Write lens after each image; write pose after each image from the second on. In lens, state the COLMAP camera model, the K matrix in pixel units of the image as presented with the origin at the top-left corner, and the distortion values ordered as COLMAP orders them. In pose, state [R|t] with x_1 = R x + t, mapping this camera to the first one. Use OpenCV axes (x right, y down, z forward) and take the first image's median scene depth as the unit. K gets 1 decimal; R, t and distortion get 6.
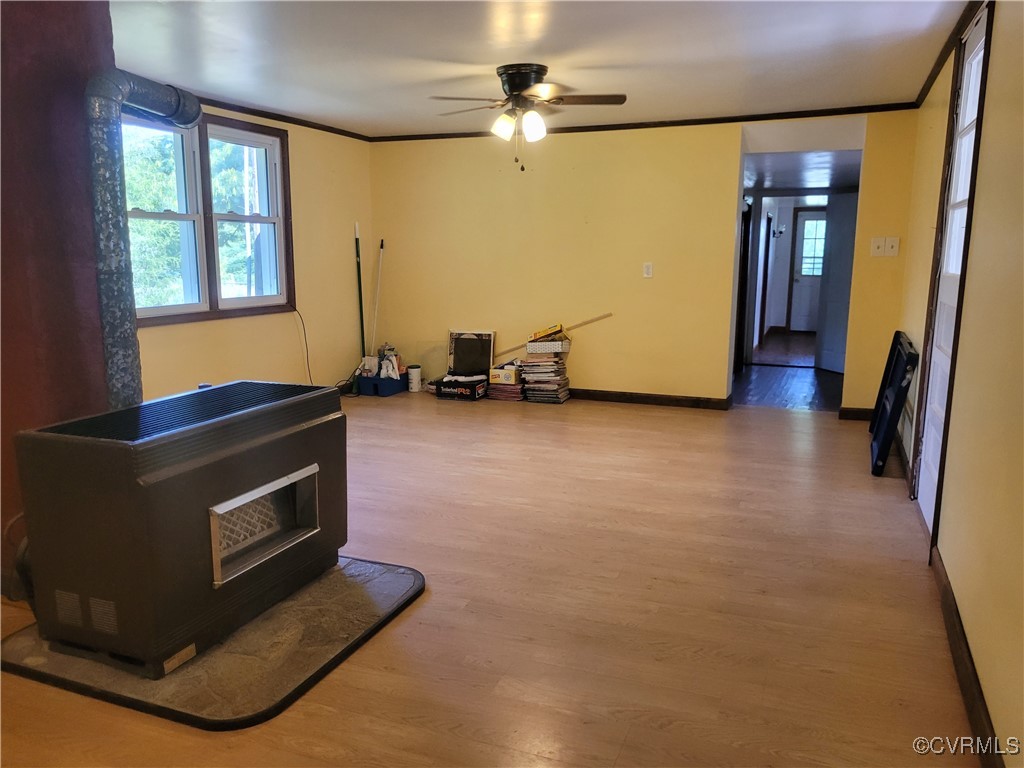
lens RADIAL K [[778.1, 0, 511.7], [0, 778.1, 384.7], [0, 0, 1]] dist [0.002494, 0.000821]
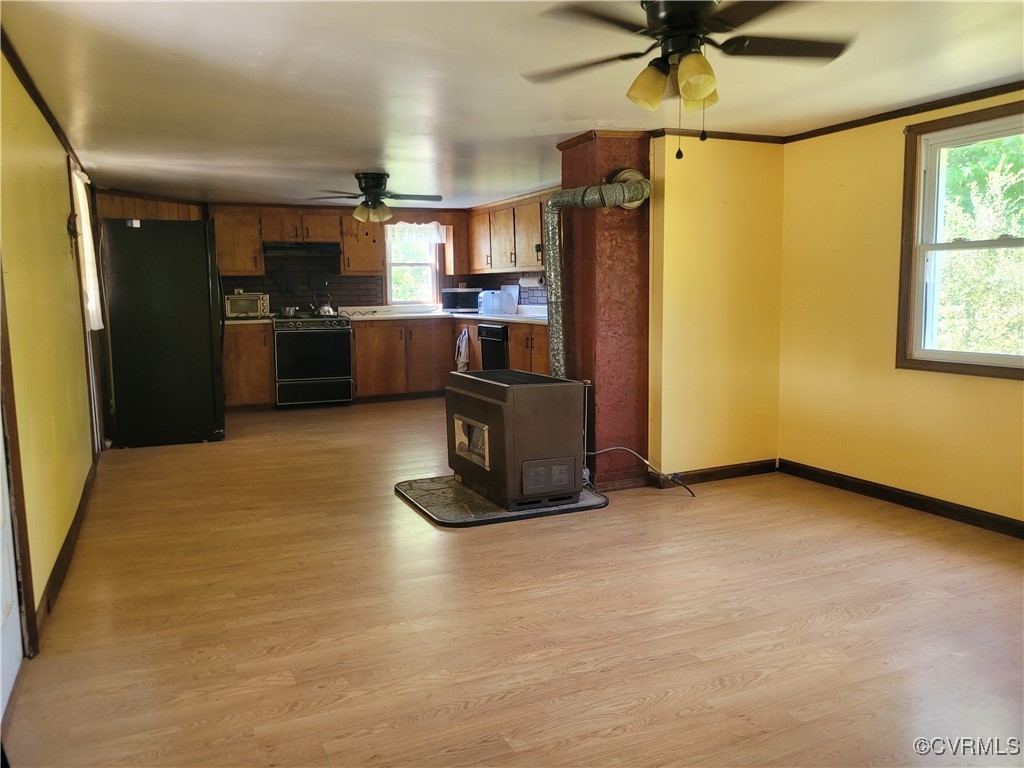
lens RADIAL K [[778.1, 0, 511.0], [0, 778.1, 382.9], [0, 0, 1]] dist [0.002494, 0.000821]
pose [[-0.685122, 0.092969, -0.722471, 0.635554], [-0.115184, 0.965517, 0.233474, -0.267747], [0.719264, 0.243175, -0.650788, 1.539575]]
